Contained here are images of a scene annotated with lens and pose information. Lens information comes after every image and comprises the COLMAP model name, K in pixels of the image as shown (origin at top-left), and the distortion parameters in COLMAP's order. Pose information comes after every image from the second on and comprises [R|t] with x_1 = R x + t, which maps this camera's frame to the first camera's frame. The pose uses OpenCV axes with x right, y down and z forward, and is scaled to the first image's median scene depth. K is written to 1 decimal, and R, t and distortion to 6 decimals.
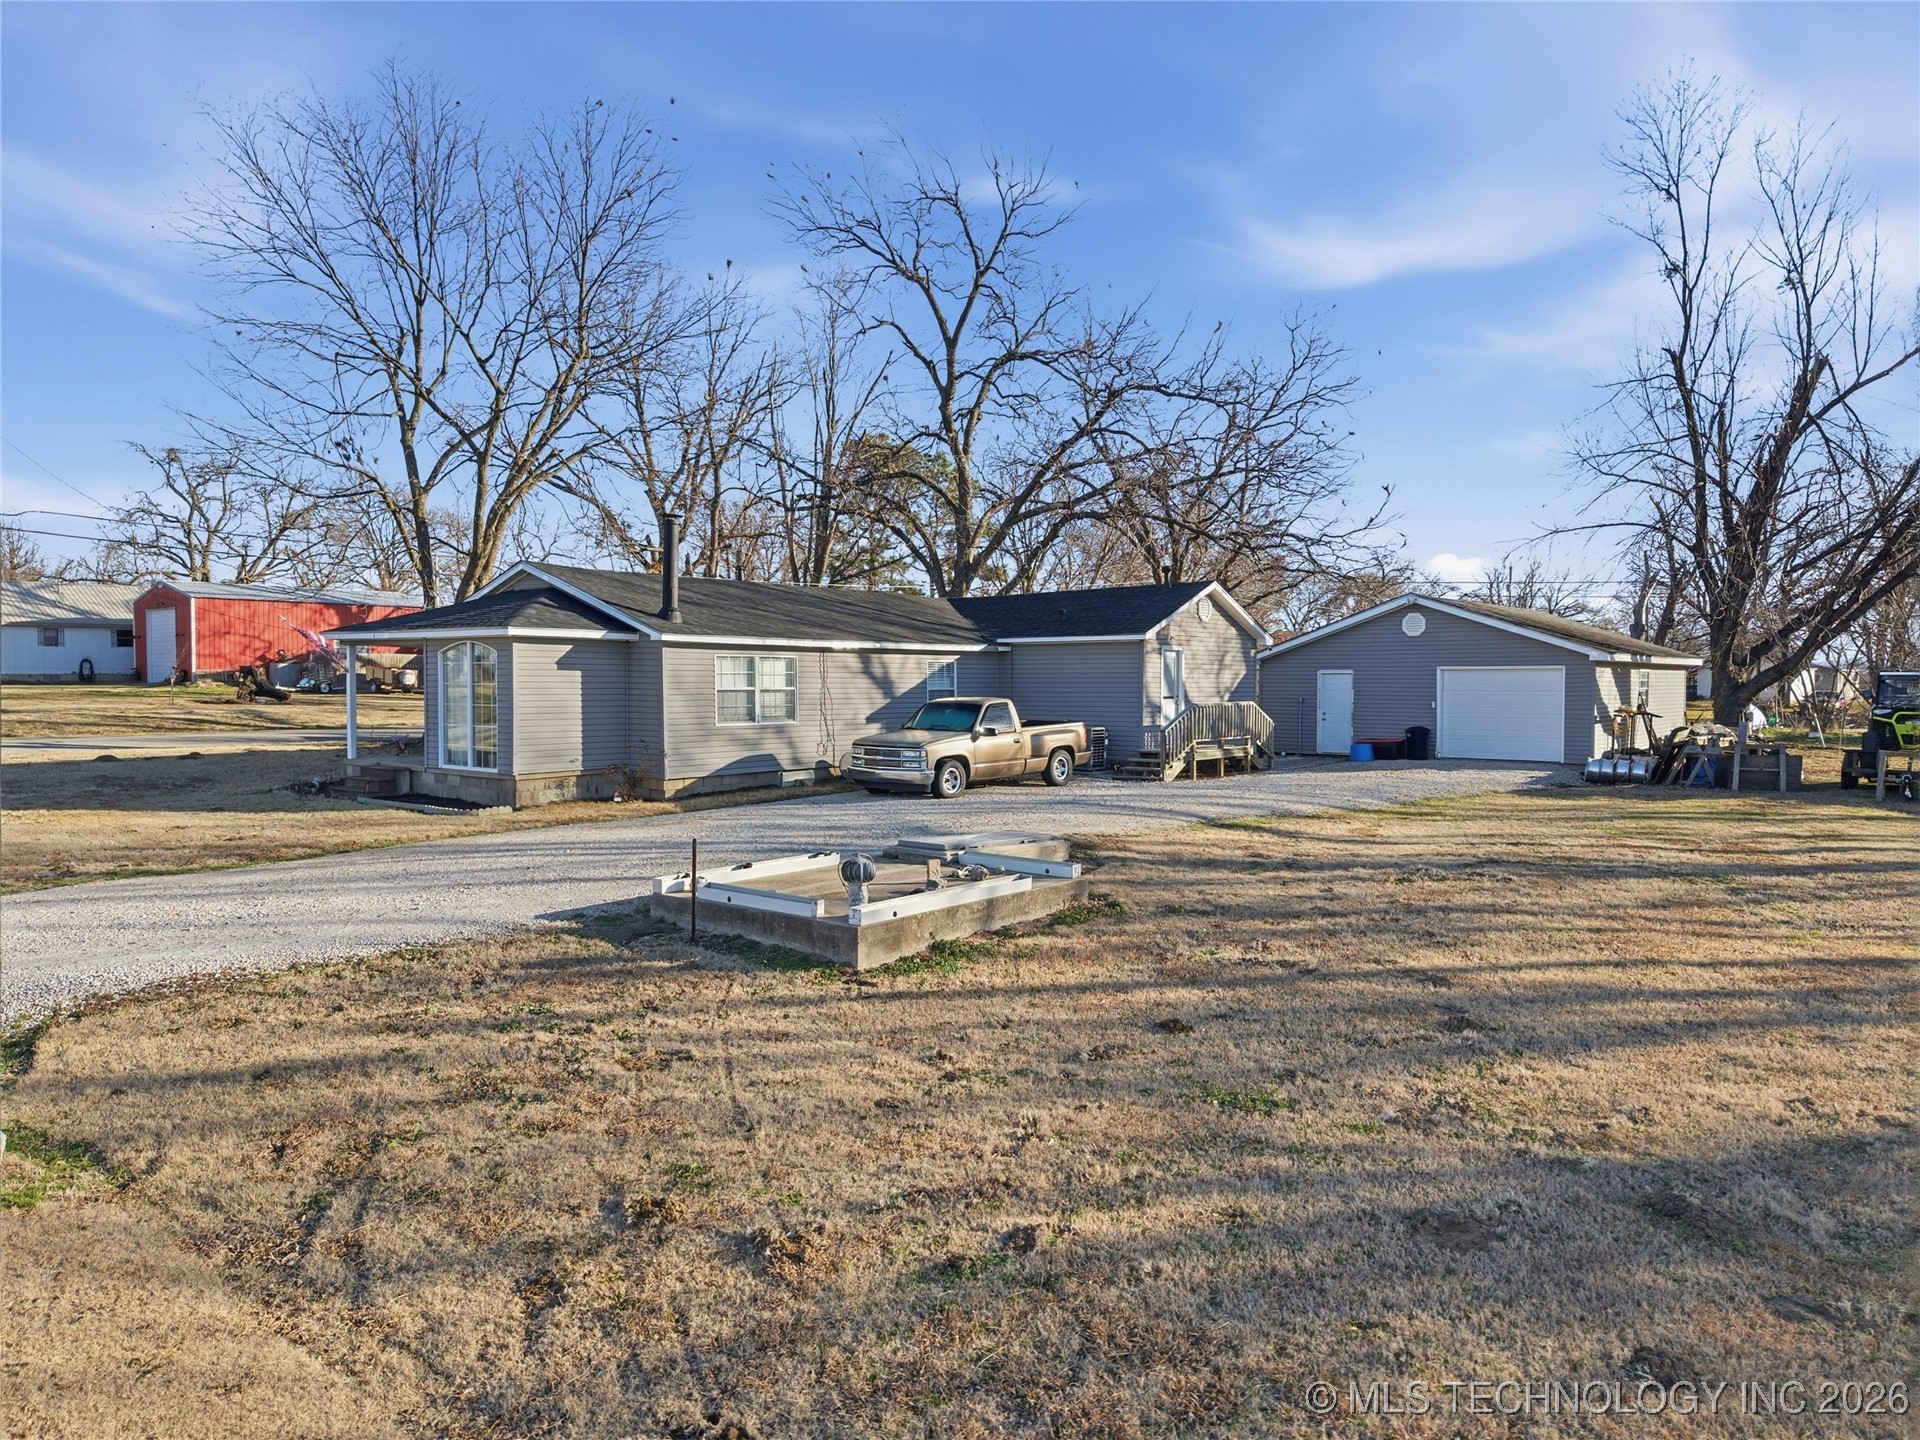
lens RADIAL K [[1304.0, 0, 959.0], [0, 1304.0, 707.3], [0, 0, 1]] dist [0.013343, 0.006956]
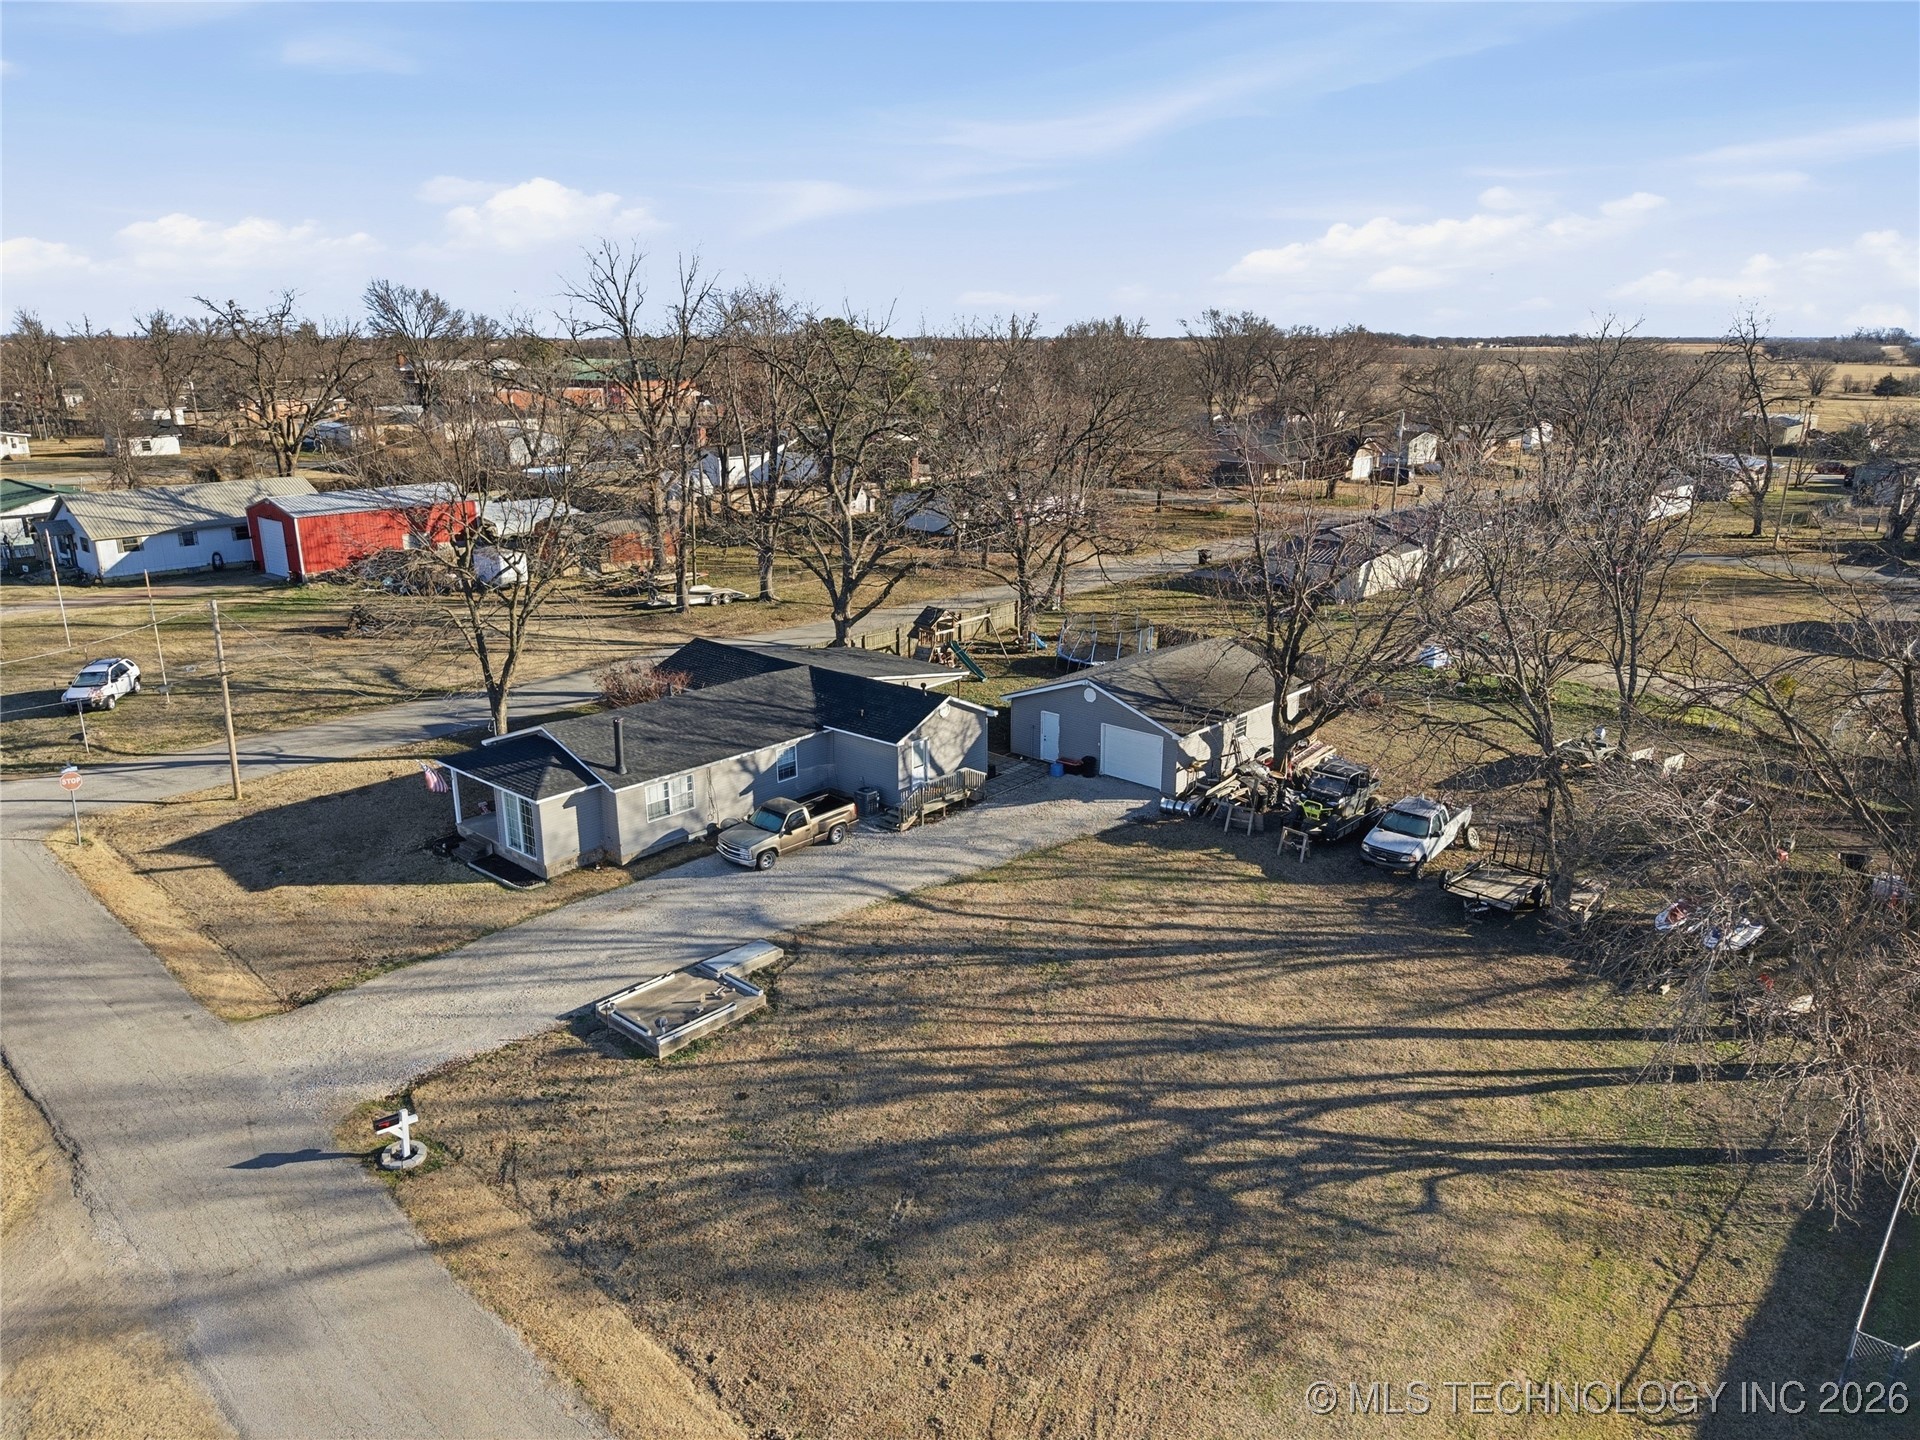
lens RADIAL K [[1304.0, 0, 965.2], [0, 1304.0, 734.4], [0, 0, 1]] dist [0.013343, 0.006956]
pose [[0.999494, 0.008299, -0.030714, 0.267015], [0.000210, 0.963635, 0.267221, -0.496585], [0.031815, -0.267092, 0.963146, -0.631323]]
